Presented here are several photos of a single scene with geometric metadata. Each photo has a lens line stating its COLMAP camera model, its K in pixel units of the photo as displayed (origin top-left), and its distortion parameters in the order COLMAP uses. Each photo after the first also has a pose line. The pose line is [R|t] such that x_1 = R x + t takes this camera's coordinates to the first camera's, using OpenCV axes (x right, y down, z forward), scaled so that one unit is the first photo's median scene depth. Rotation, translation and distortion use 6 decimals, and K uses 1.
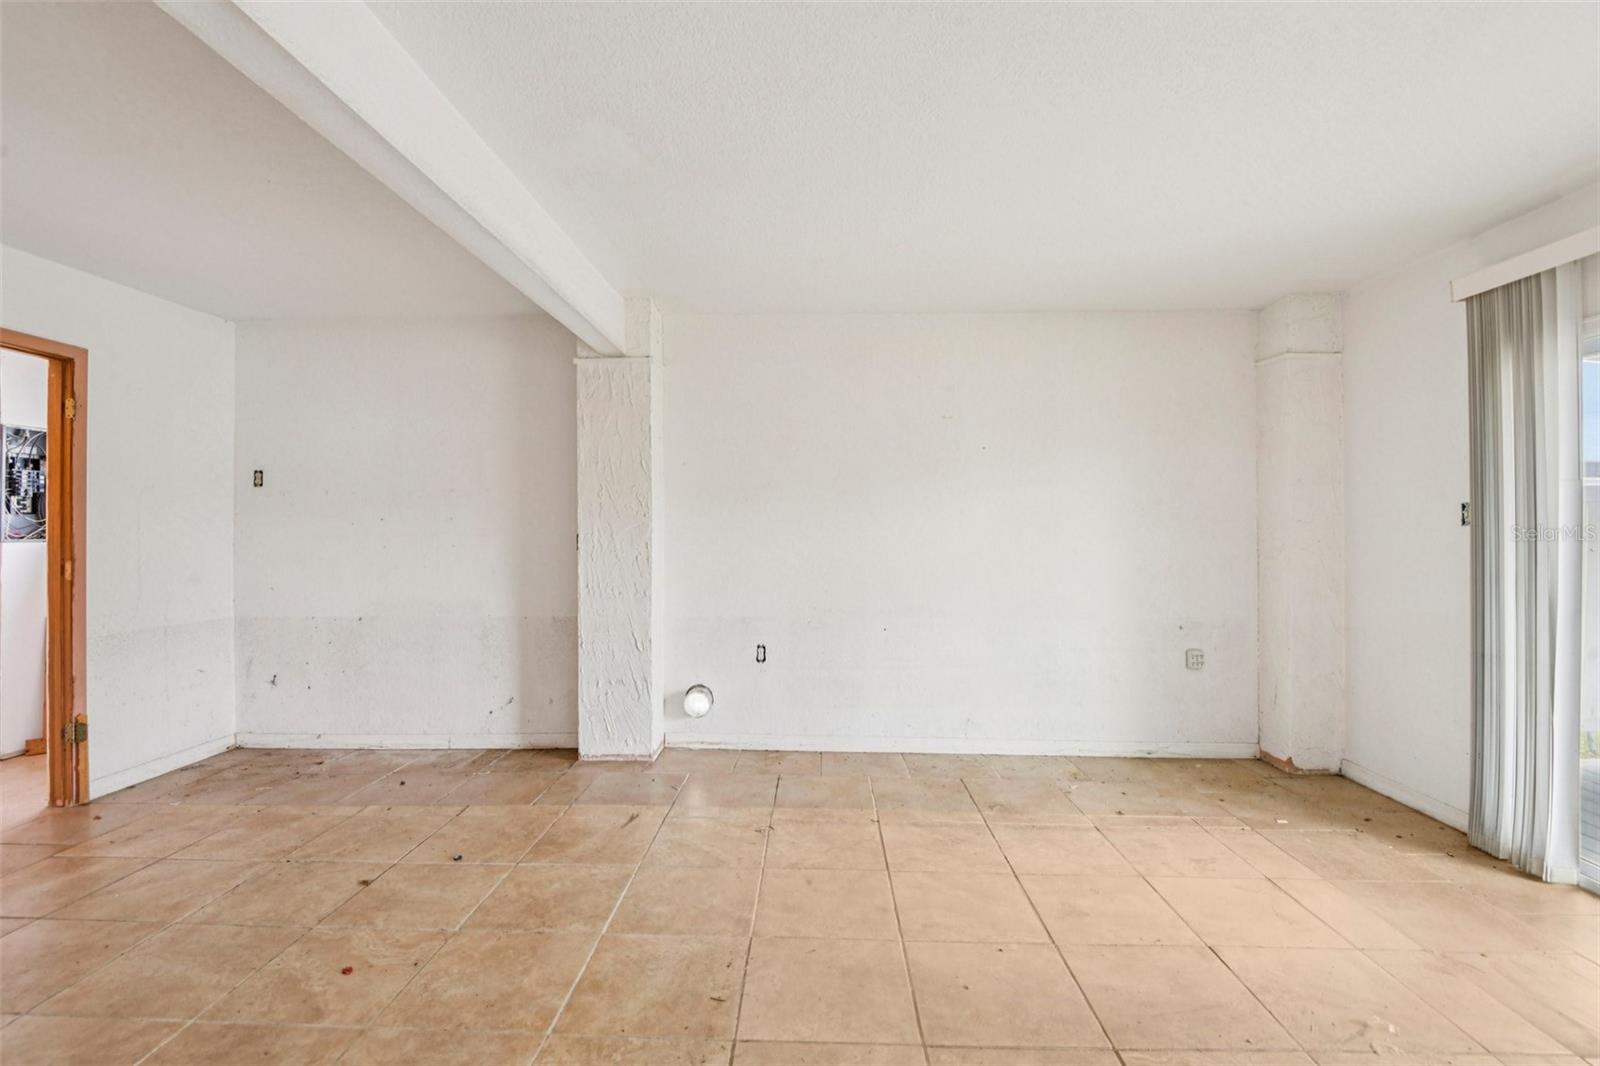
lens RADIAL K [[748.5, 0, 798.4], [0, 748.5, 526.3], [0, 0, 1]] dist [0.000692, 0.000013]
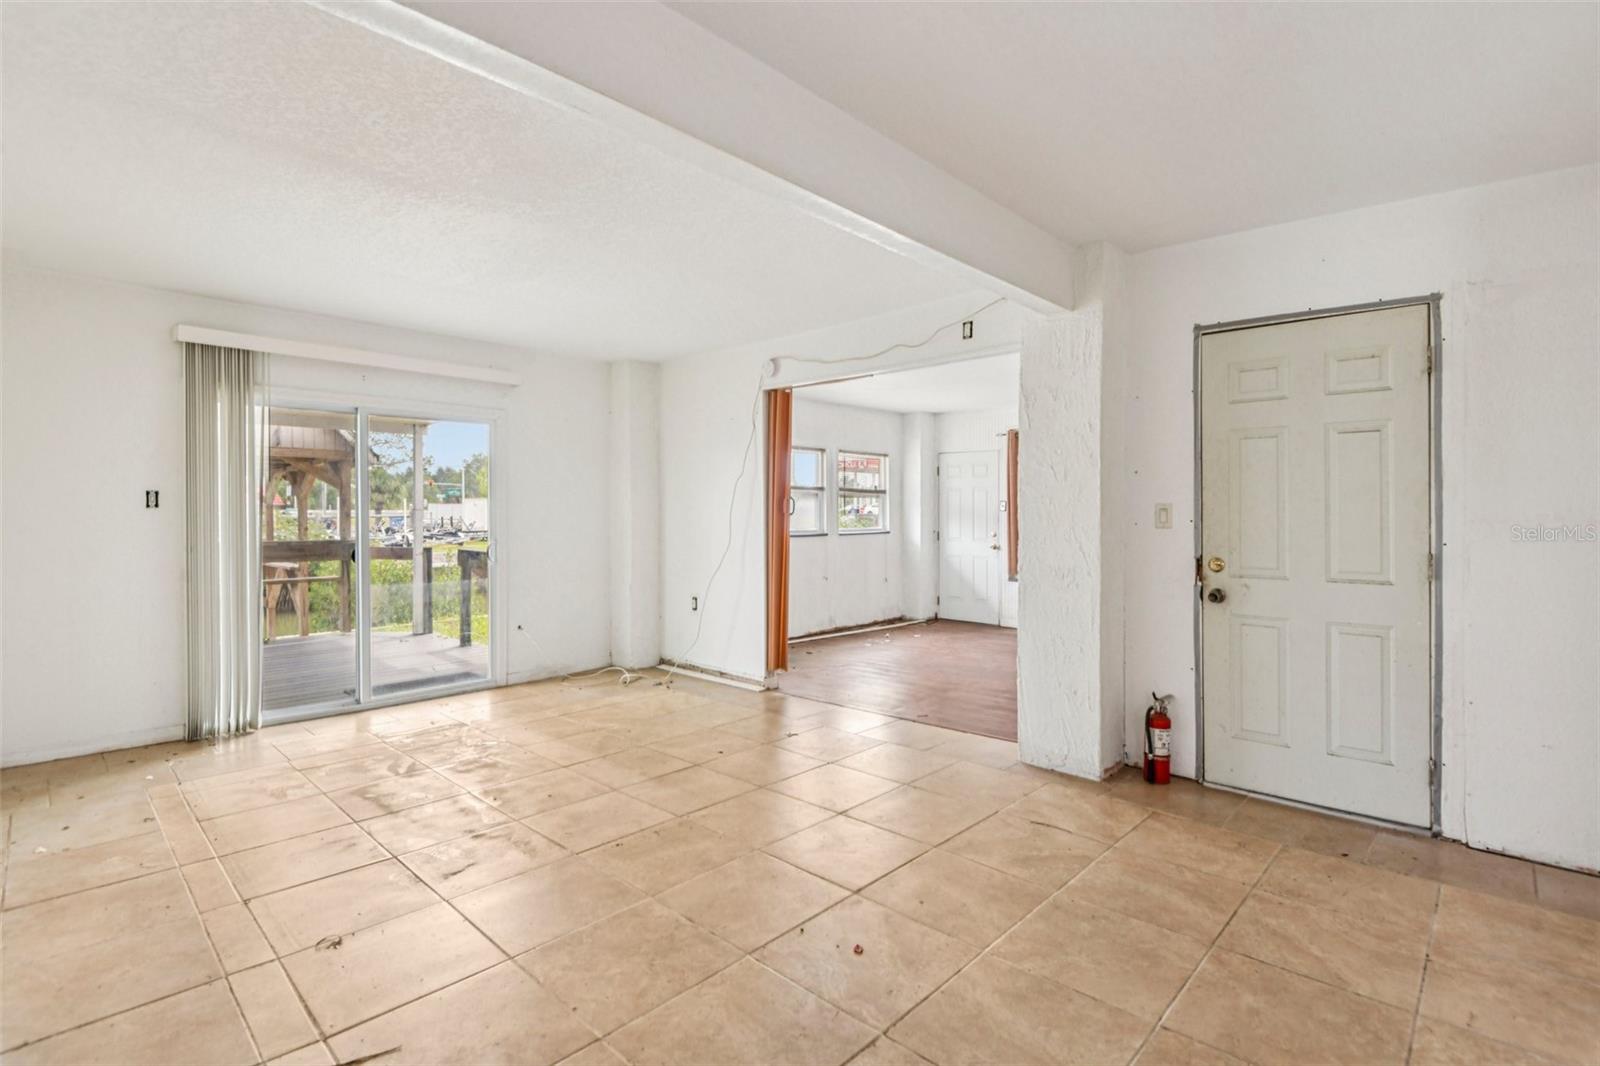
lens RADIAL K [[748.5, 0, 798.2], [0, 748.5, 523.8], [0, 0, 1]] dist [0.000692, 0.000013]
pose [[-0.742988, -0.002598, 0.669300, -0.949978], [0.005116, 0.999941, 0.009561, 0.021138], [-0.669285, 0.010528, -0.742931, 1.407311]]
